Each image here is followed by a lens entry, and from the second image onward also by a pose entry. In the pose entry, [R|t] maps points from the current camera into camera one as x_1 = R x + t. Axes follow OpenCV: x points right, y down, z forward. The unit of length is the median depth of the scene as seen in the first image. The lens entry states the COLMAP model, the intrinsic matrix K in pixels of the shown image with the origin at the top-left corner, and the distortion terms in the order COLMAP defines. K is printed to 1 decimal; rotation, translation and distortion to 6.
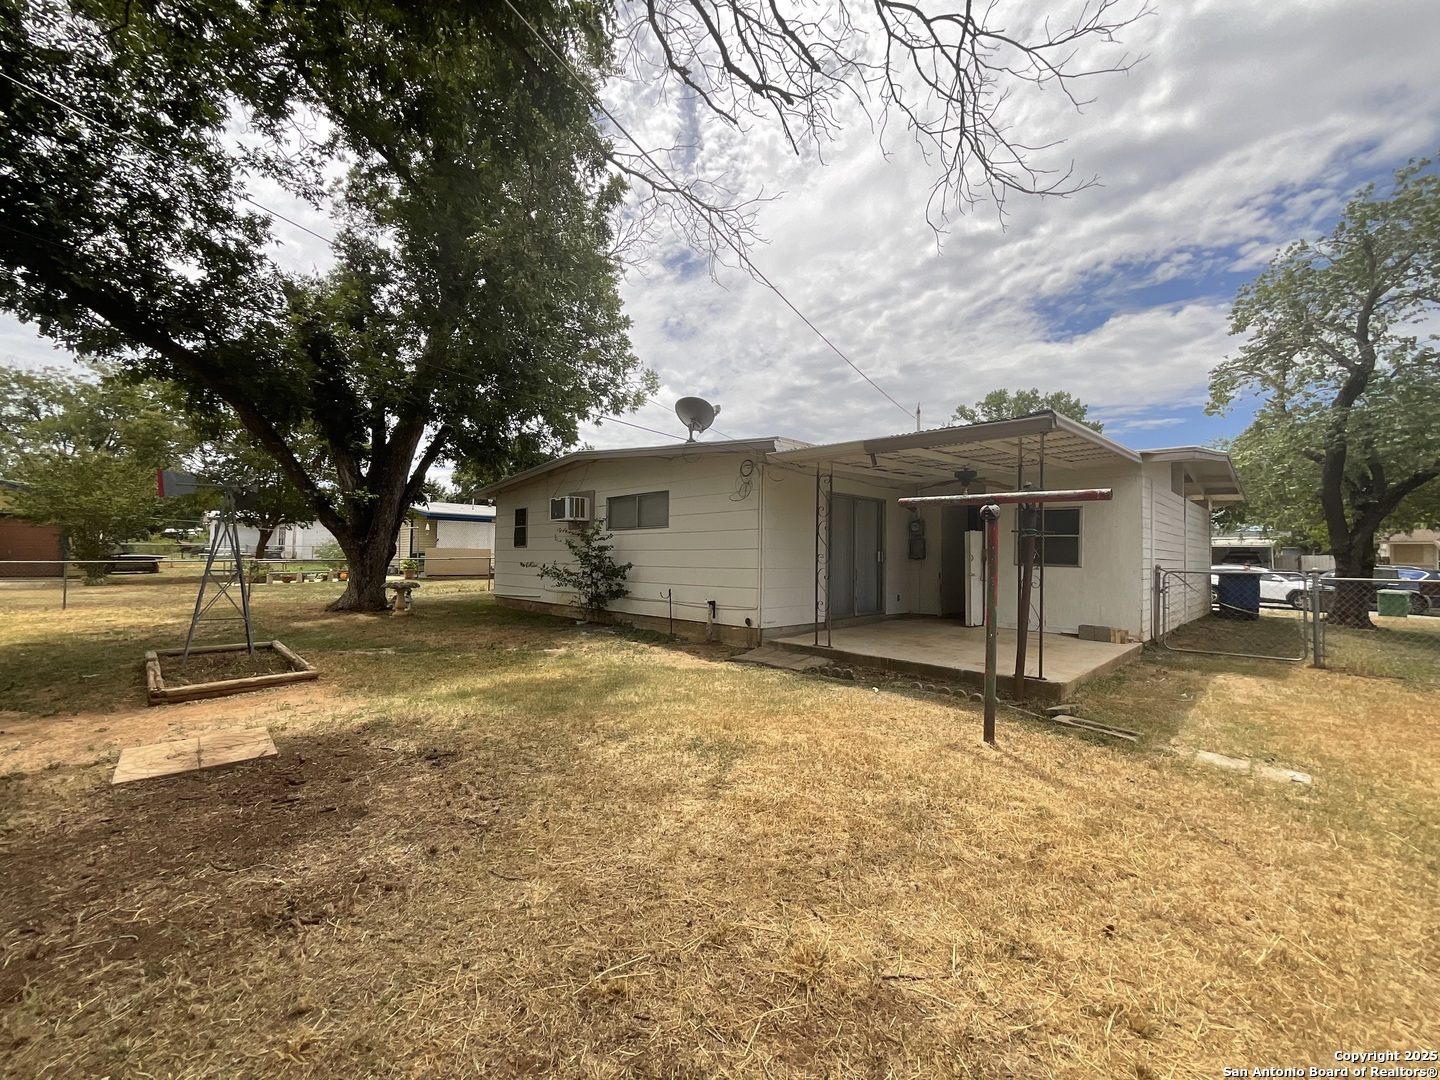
lens RADIAL K [[586.6, 0, 714.0], [0, 586.6, 537.6], [0, 0, 1]] dist [0.002240, -0.000249]
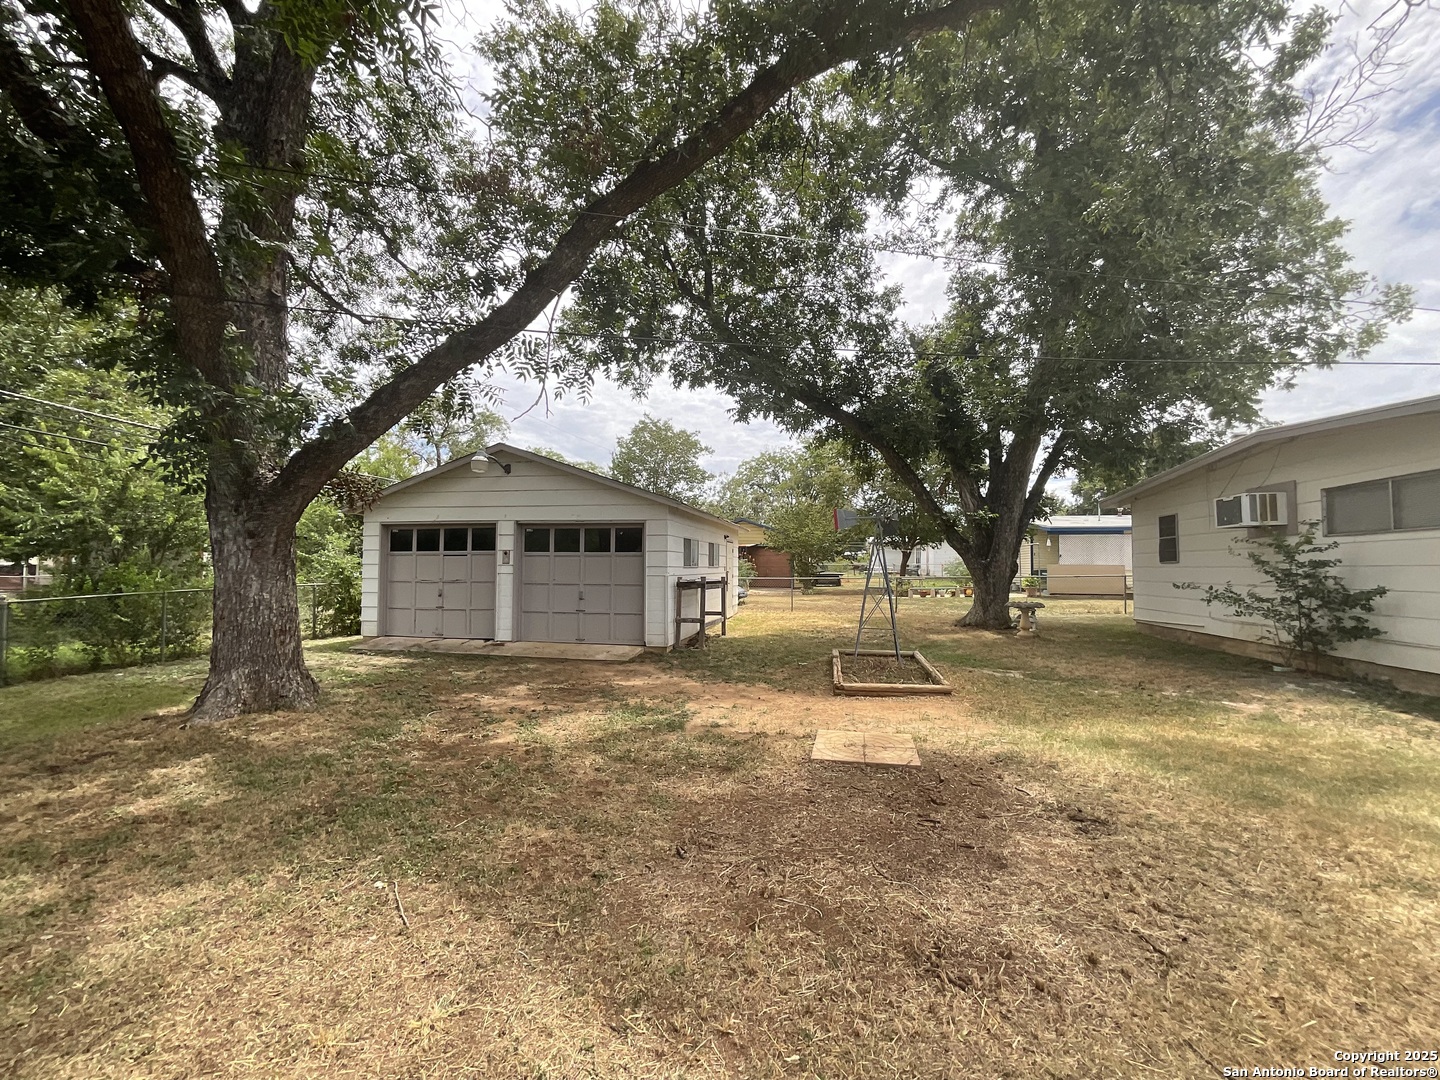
lens RADIAL K [[586.6, 0, 716.3], [0, 586.6, 542.3], [0, 0, 1]] dist [0.002240, -0.000249]
pose [[0.567230, -0.044848, -0.822338, -0.024432], [0.029047, 0.998984, -0.034447, -0.003336], [0.823047, -0.004347, 0.567956, 0.037169]]
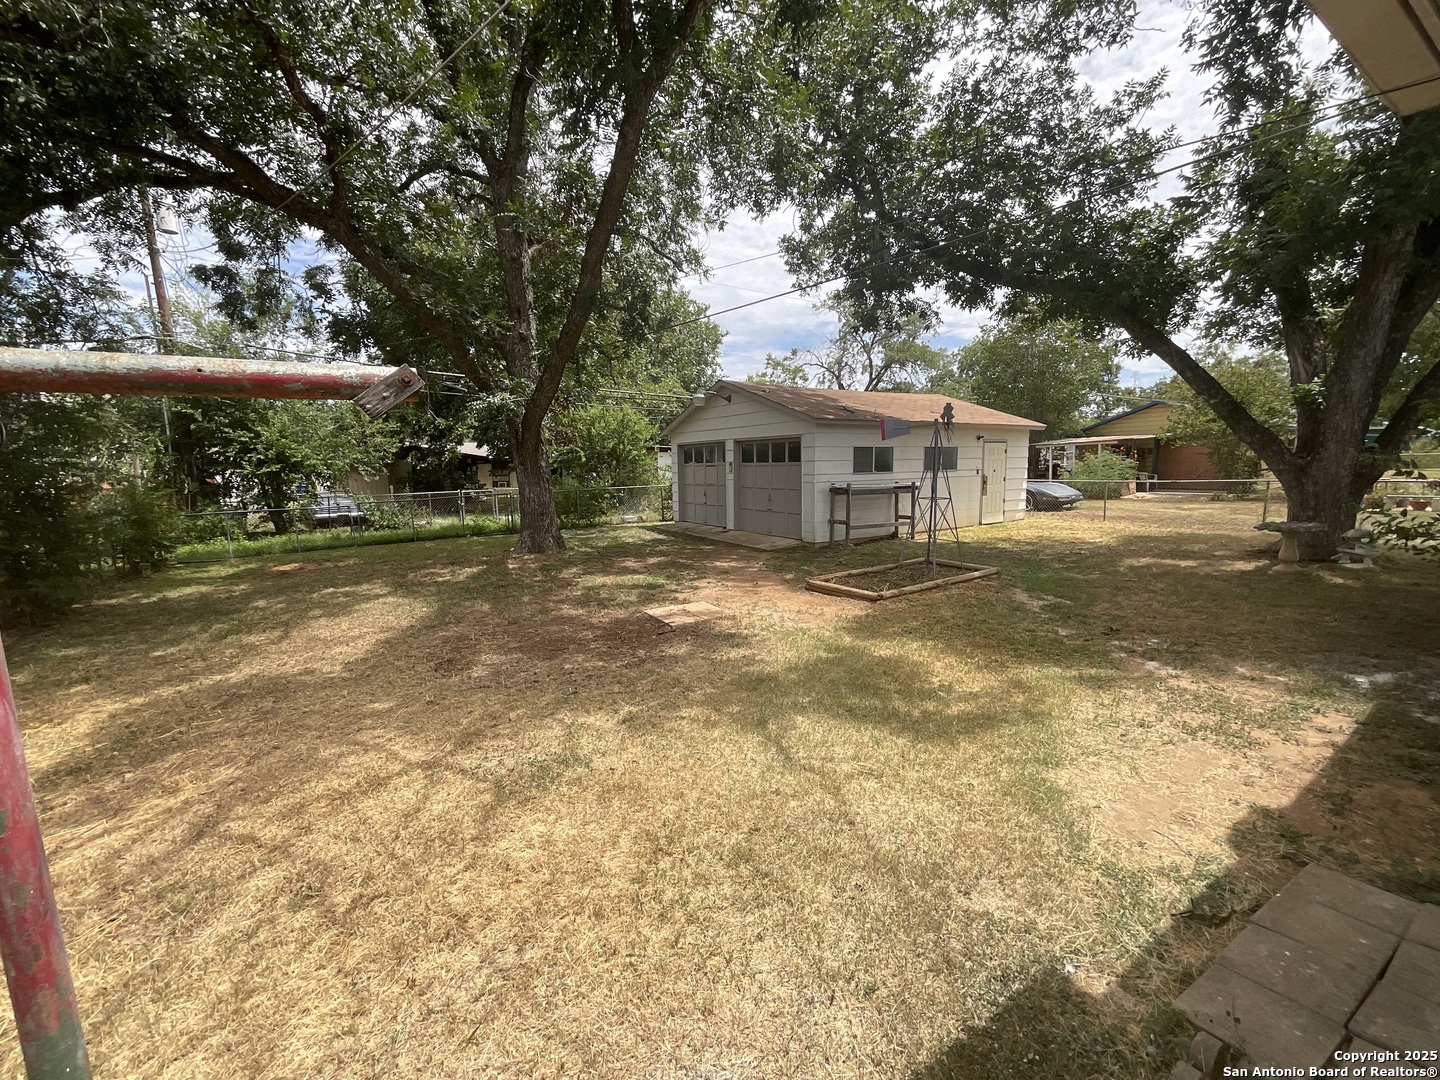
lens RADIAL K [[586.6, 0, 720.1], [0, 586.6, 536.1], [0, 0, 1]] dist [0.002240, -0.000249]
pose [[-0.202750, 0.110555, -0.972970, 0.261339], [0.041685, 0.993680, 0.104222, -0.006825], [0.978343, -0.019428, -0.206077, 0.548578]]
